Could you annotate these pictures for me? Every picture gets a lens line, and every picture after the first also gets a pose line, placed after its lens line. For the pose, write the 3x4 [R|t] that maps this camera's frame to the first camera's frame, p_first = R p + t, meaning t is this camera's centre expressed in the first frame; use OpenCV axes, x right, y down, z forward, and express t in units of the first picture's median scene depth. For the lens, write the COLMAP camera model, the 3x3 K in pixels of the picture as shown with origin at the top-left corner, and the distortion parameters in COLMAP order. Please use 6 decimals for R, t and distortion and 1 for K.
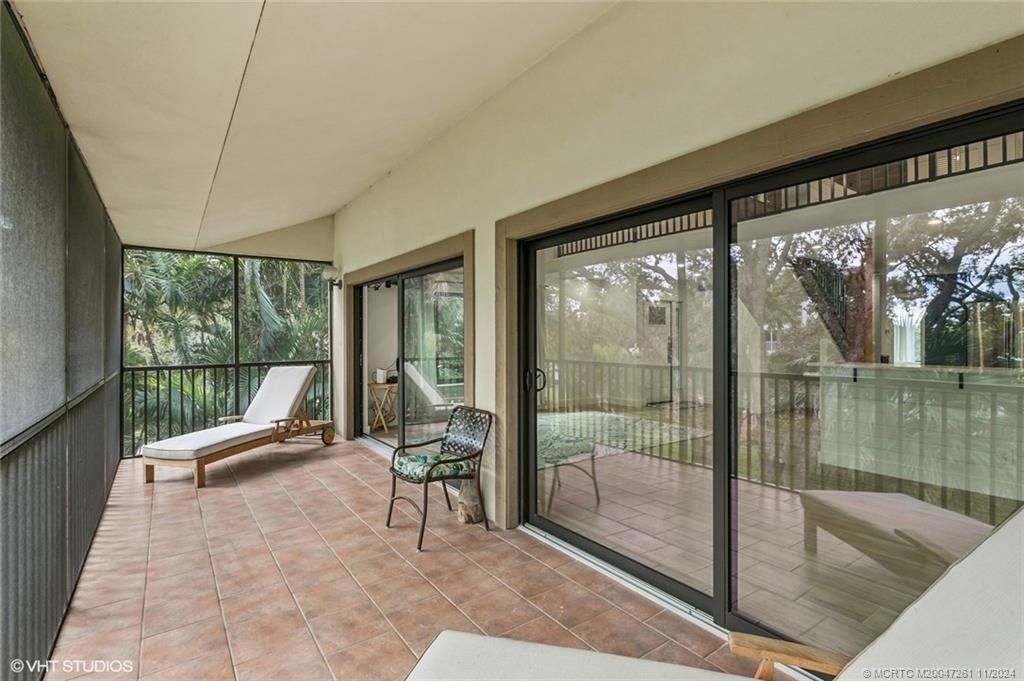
lens RADIAL K [[492.0, 0, 510.0], [0, 492.0, 328.6], [0, 0, 1]] dist [0.000998, 0.000224]
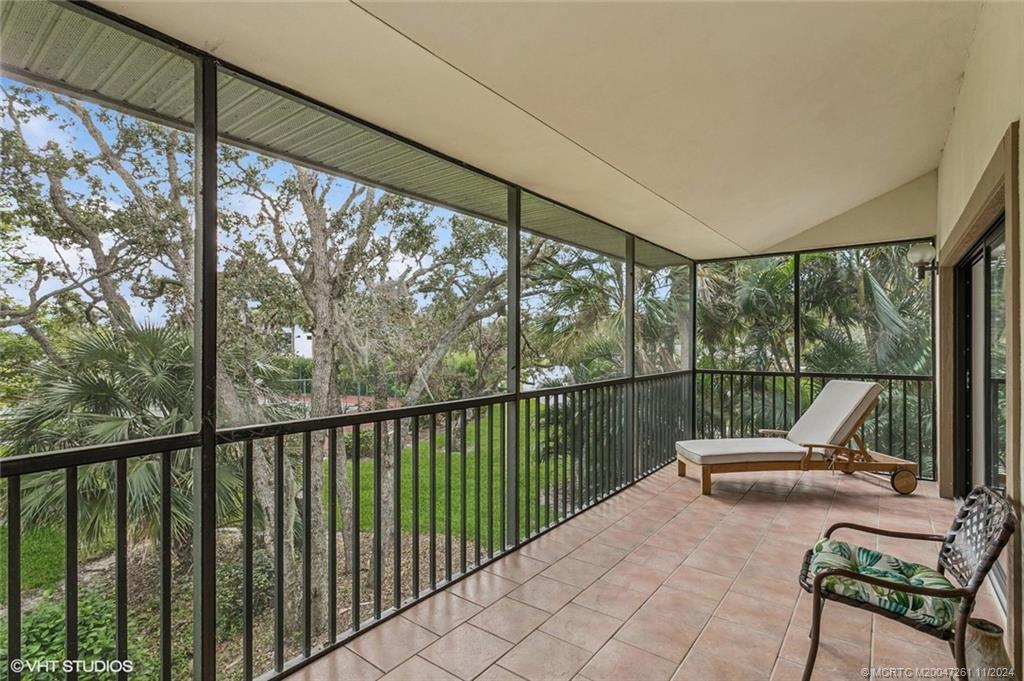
lens RADIAL K [[485.7, 0, 514.0], [0, 485.7, 340.4], [0, 0, 1]] dist [-0.000078, -0.000220]
pose [[0.292764, 0.001620, -0.956183, 0.191794], [0.011691, 0.999918, 0.005274, 0.001695], [0.956113, -0.012723, 0.292721, 0.342320]]
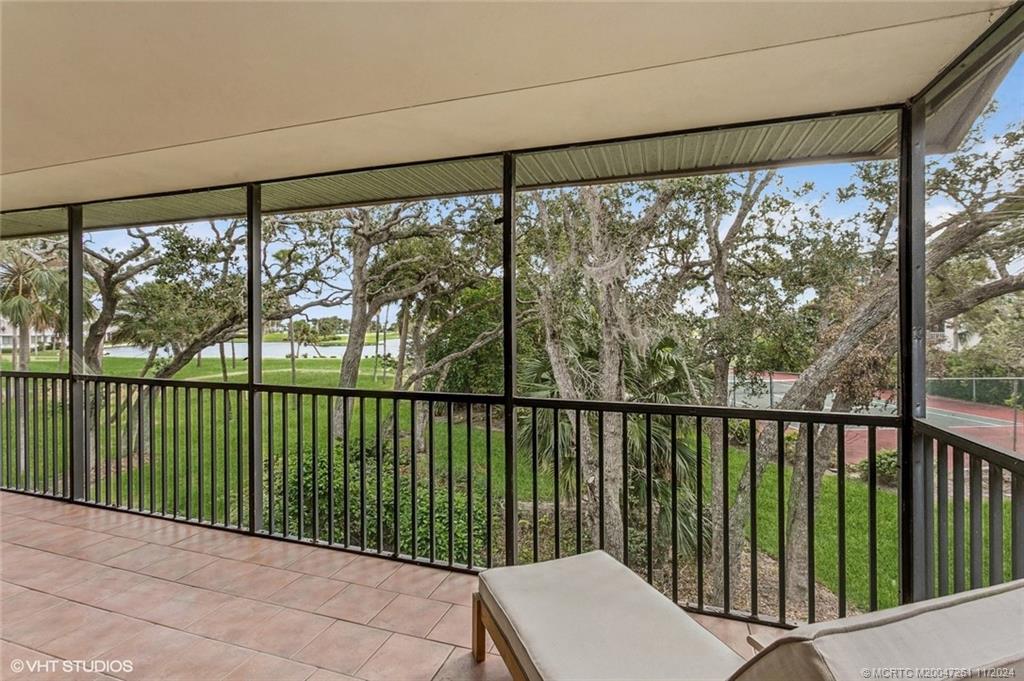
lens RADIAL K [[485.7, 0, 514.0], [0, 485.7, 340.4], [0, 0, 1]] dist [-0.000078, -0.000220]
pose [[-0.806420, 0.028060, -0.590678, -0.390516], [0.017747, 0.999572, 0.023256, 0.010996], [0.591077, 0.008271, -0.806572, 1.385362]]
